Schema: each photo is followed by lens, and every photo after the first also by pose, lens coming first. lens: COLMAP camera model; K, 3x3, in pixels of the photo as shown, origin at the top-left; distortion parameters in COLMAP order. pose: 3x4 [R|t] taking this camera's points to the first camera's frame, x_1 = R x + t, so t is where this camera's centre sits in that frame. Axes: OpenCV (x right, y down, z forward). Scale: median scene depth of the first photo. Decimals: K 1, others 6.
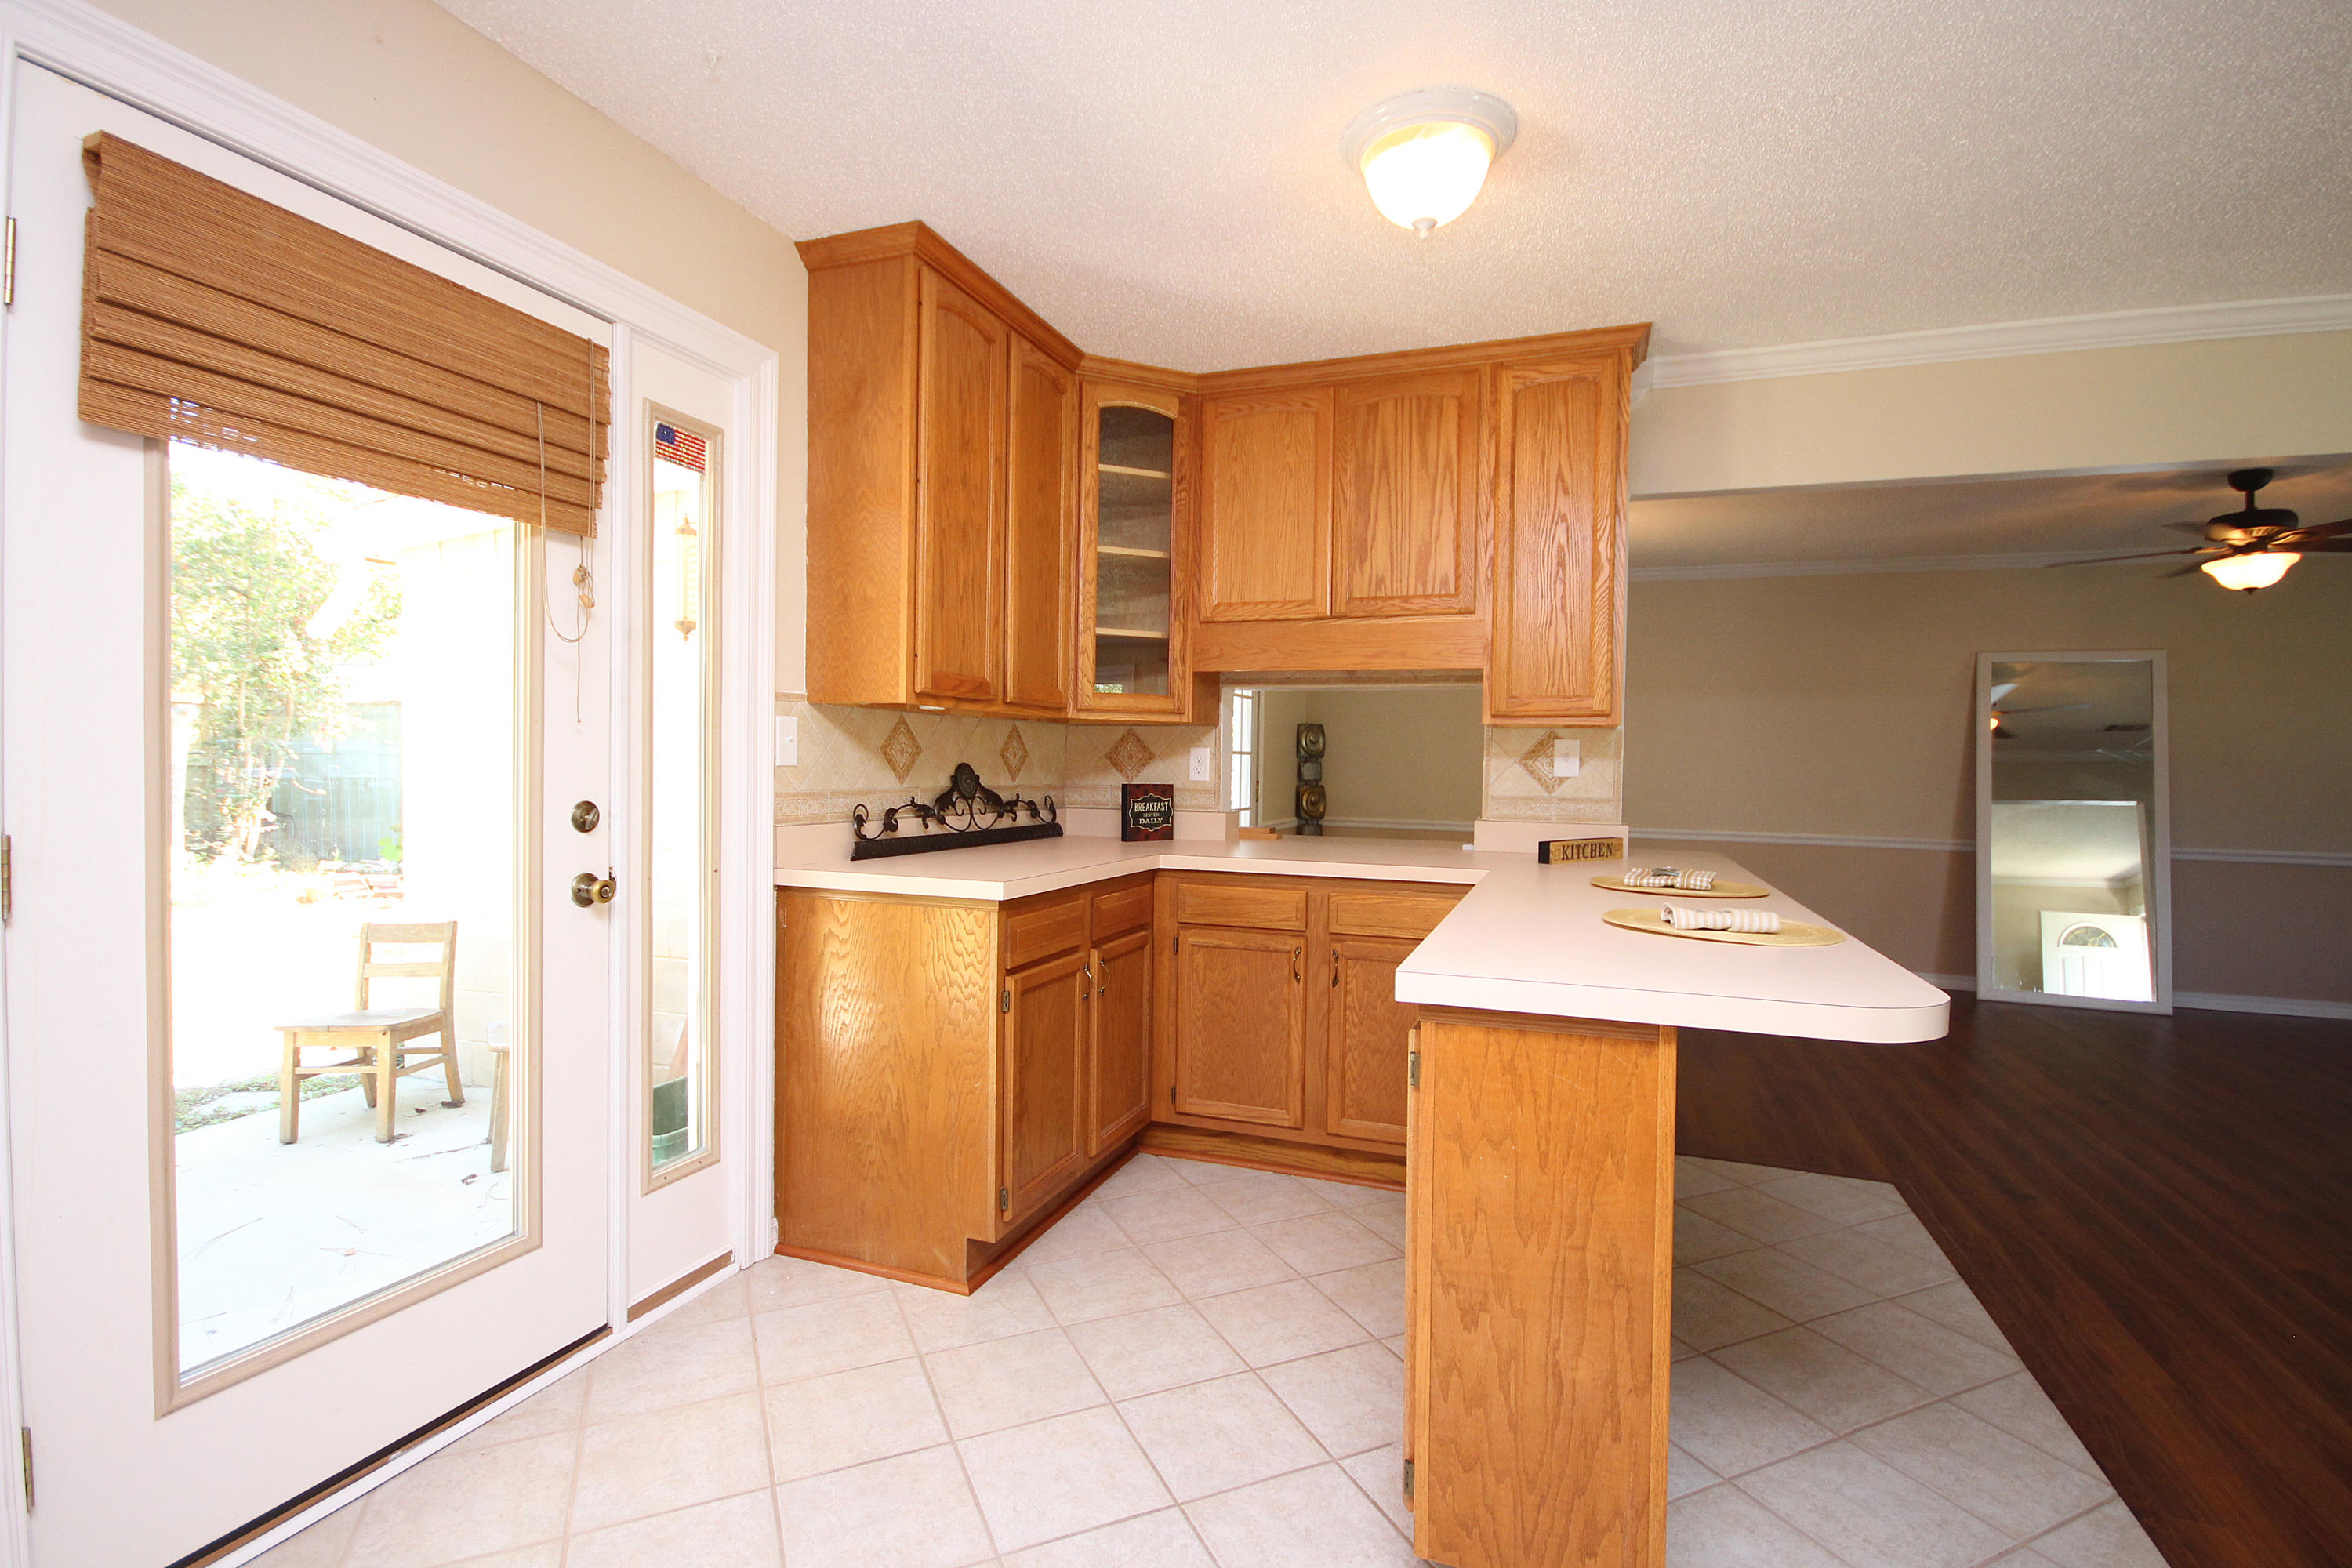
lens RADIAL K [[1086.2, 0, 1175.6], [0, 1086.2, 794.4], [0, 0, 1]] dist [0.001824, -0.006572]
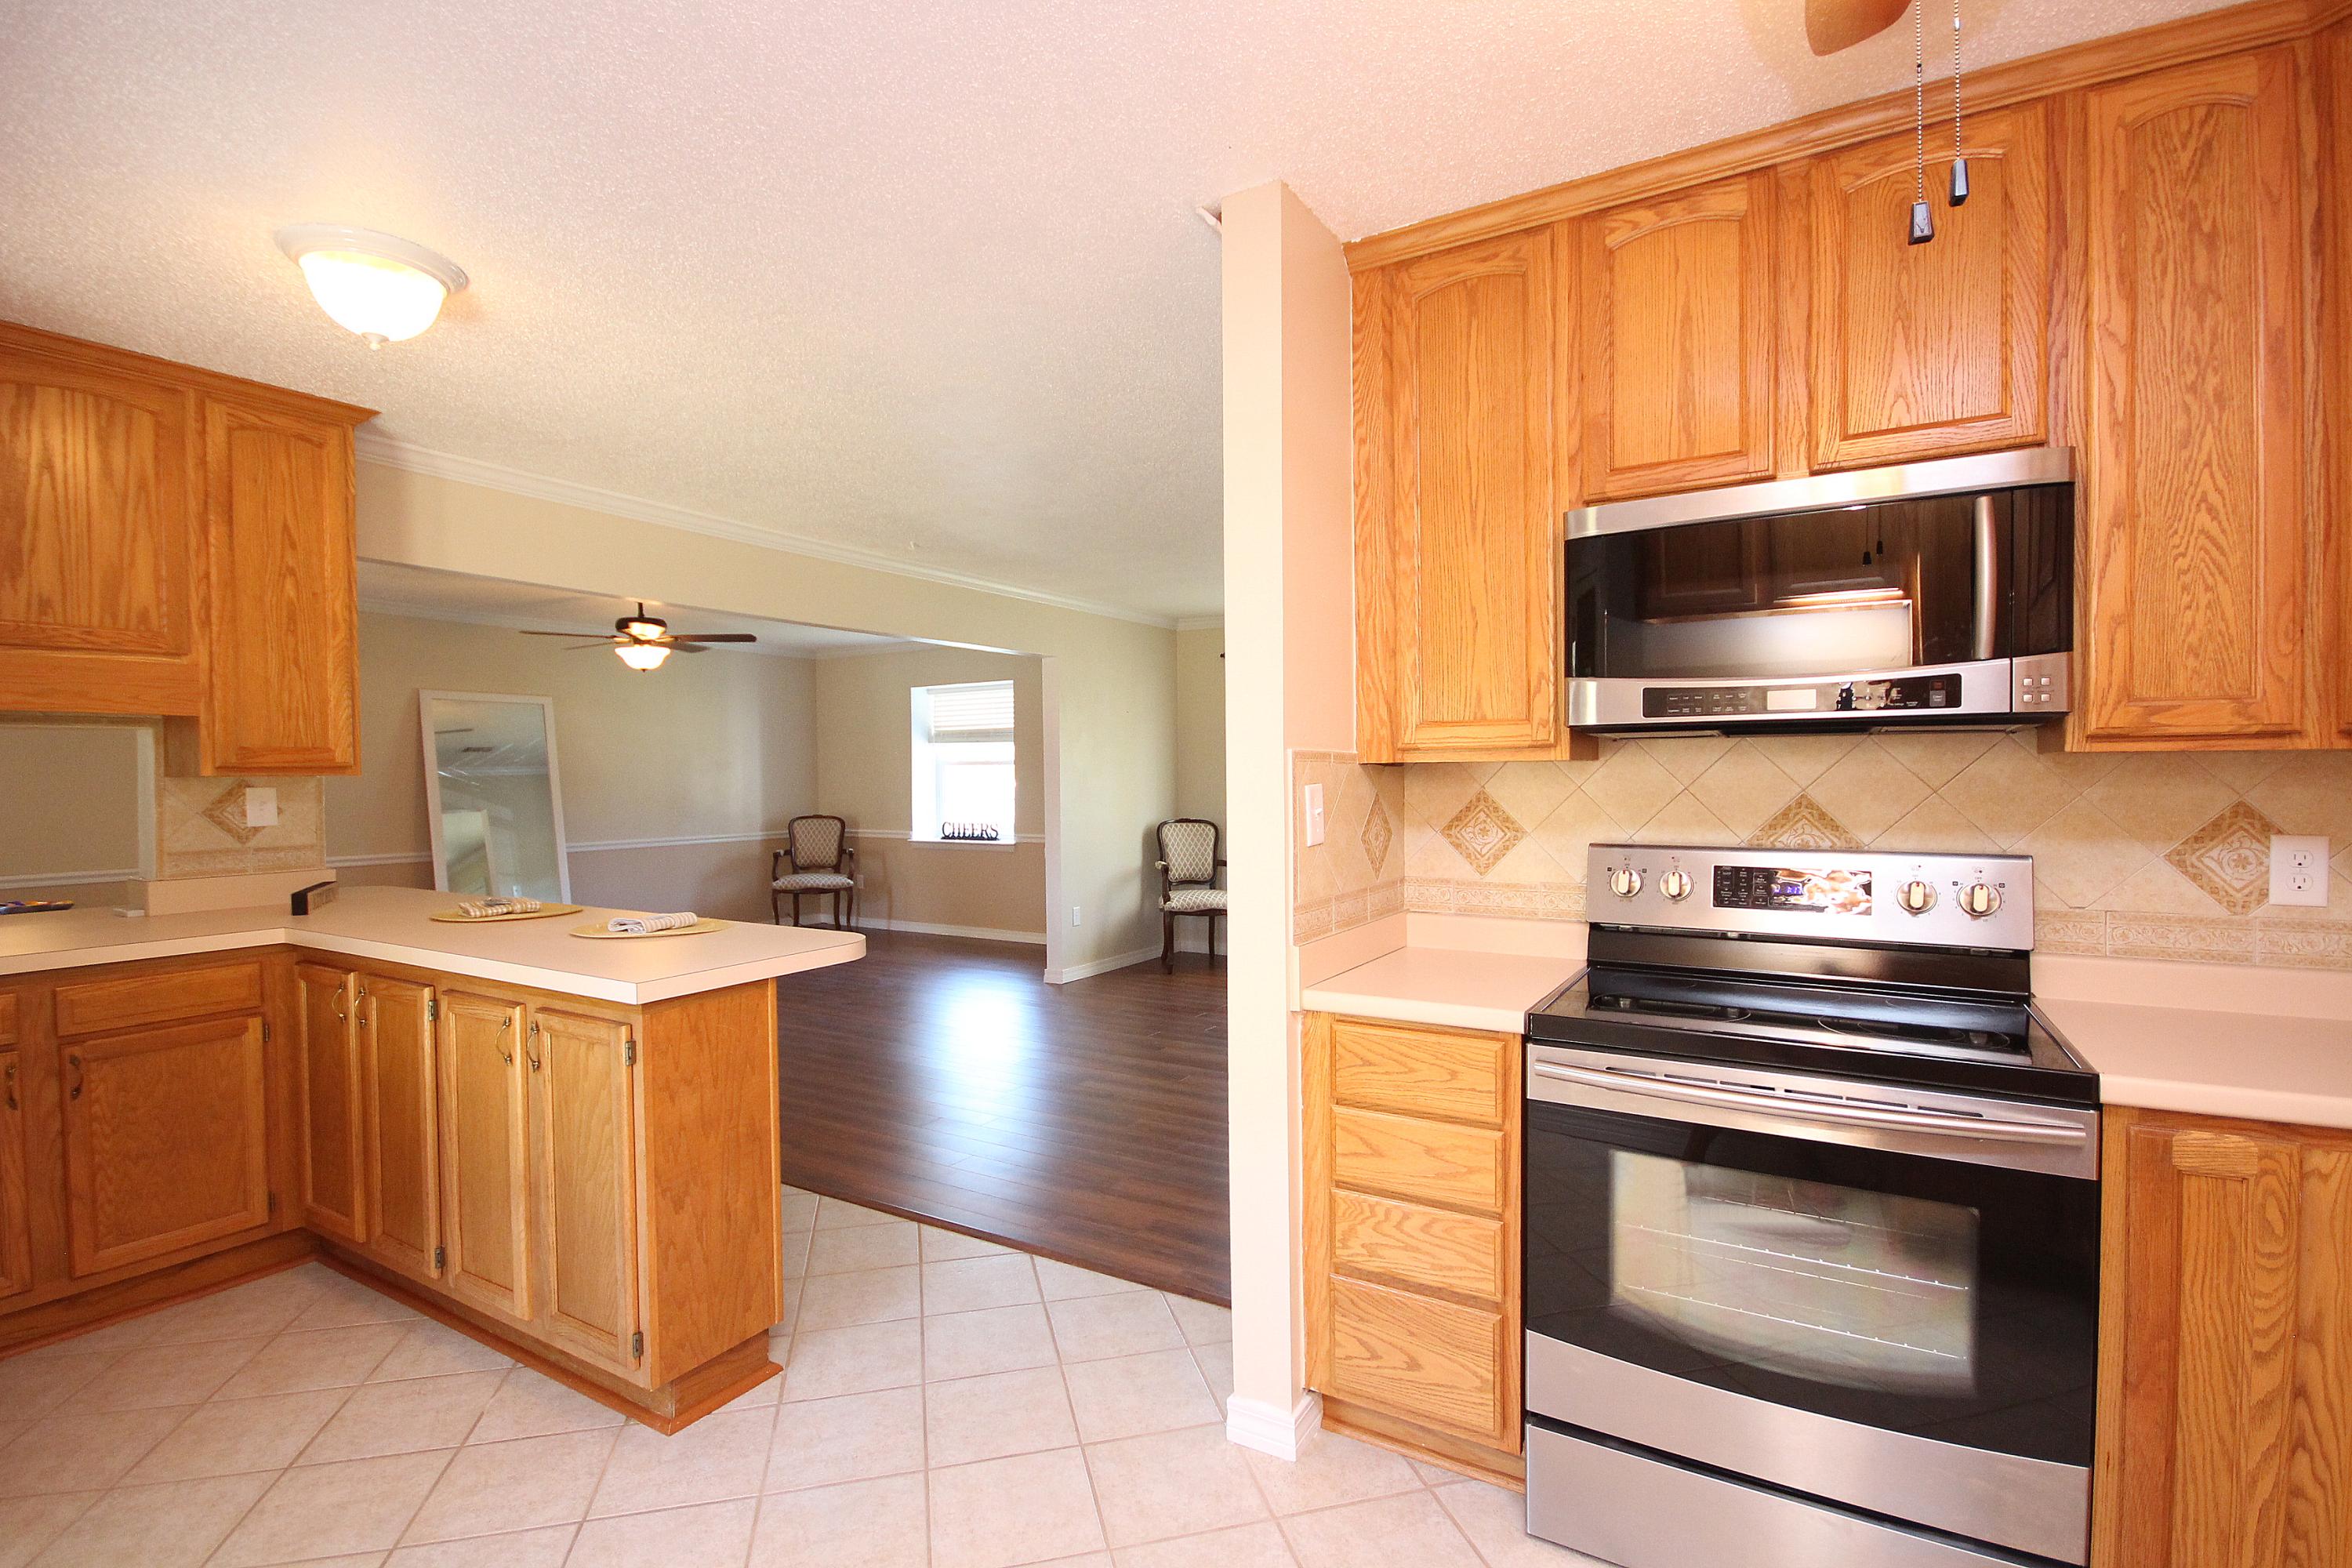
lens RADIAL K [[1086.2, 0, 1164.9], [0, 1086.2, 795.4], [0, 0, 1]] dist [0.001824, -0.006572]
pose [[0.182372, -0.039641, 0.982430, -0.476802], [0.039996, 0.998659, 0.032871, -0.045969], [-0.982416, 0.033299, 0.183713, 0.023746]]
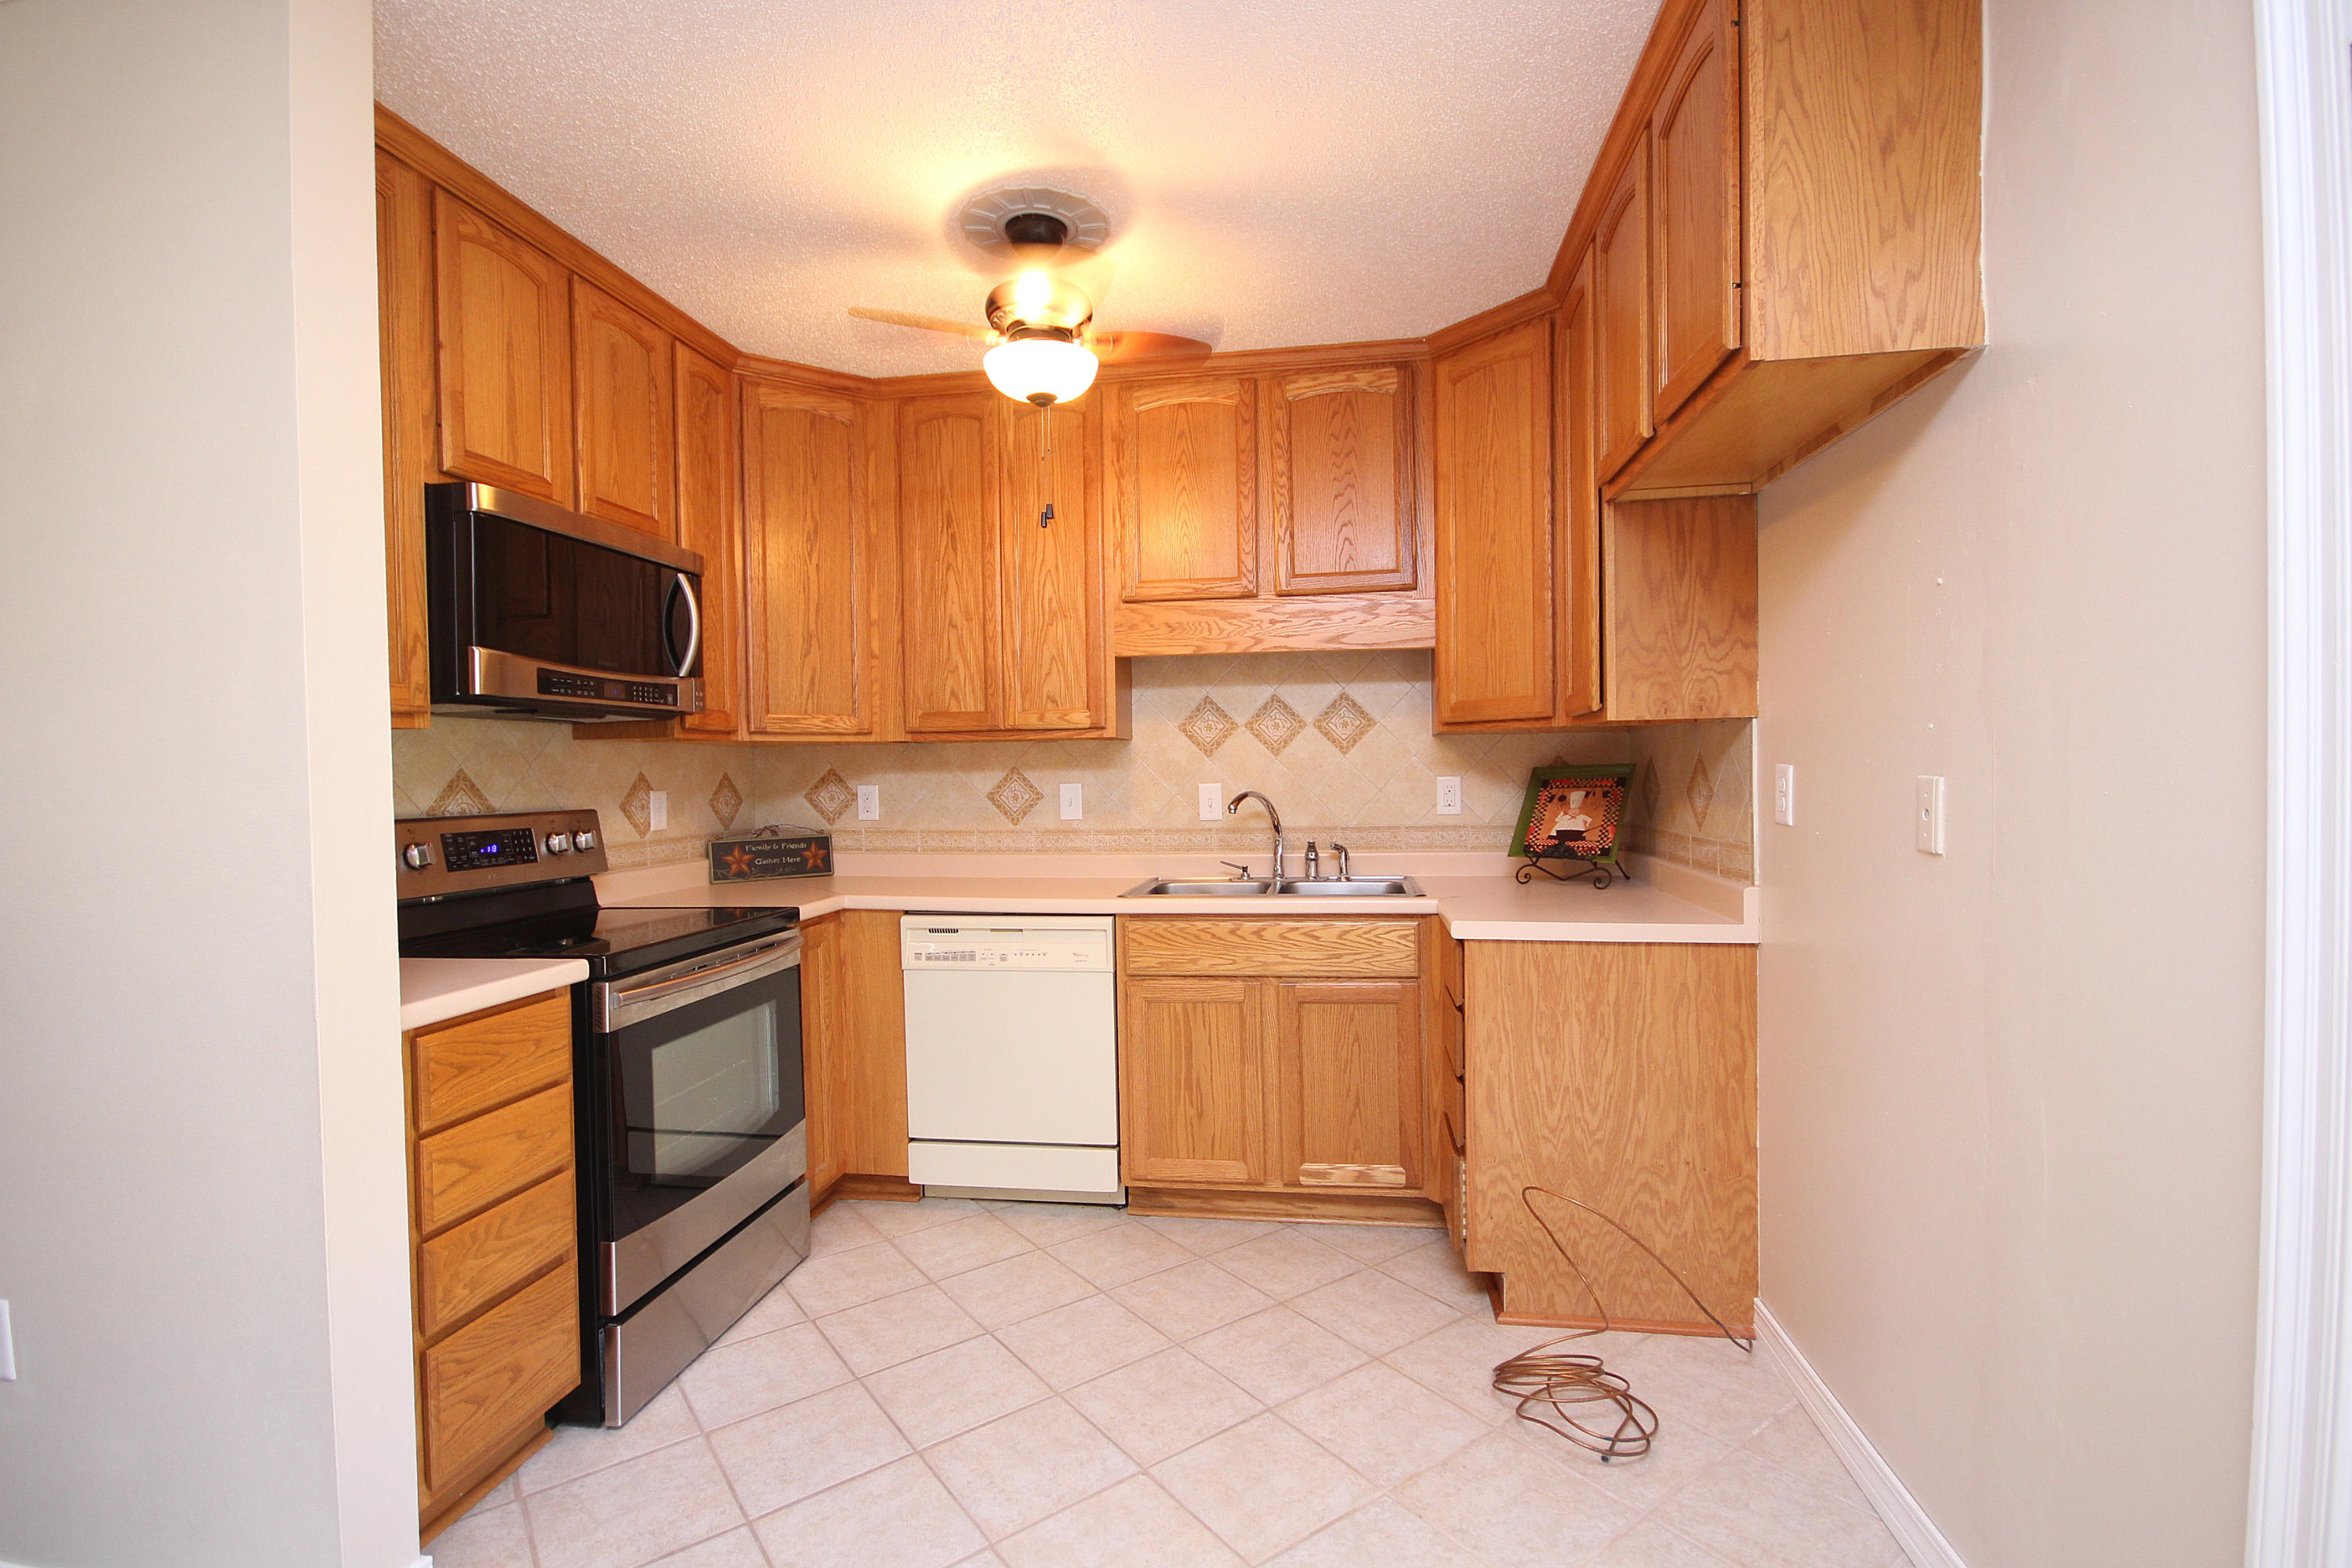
lens RADIAL K [[1086.2, 0, 1180.3], [0, 1086.2, 799.3], [0, 0, 1]] dist [0.001824, -0.006572]
pose [[-0.977263, 0.003297, -0.212004, -0.078058], [-0.007738, 0.998658, 0.051200, -0.030533], [0.211888, 0.051676, -0.975927, 0.625654]]
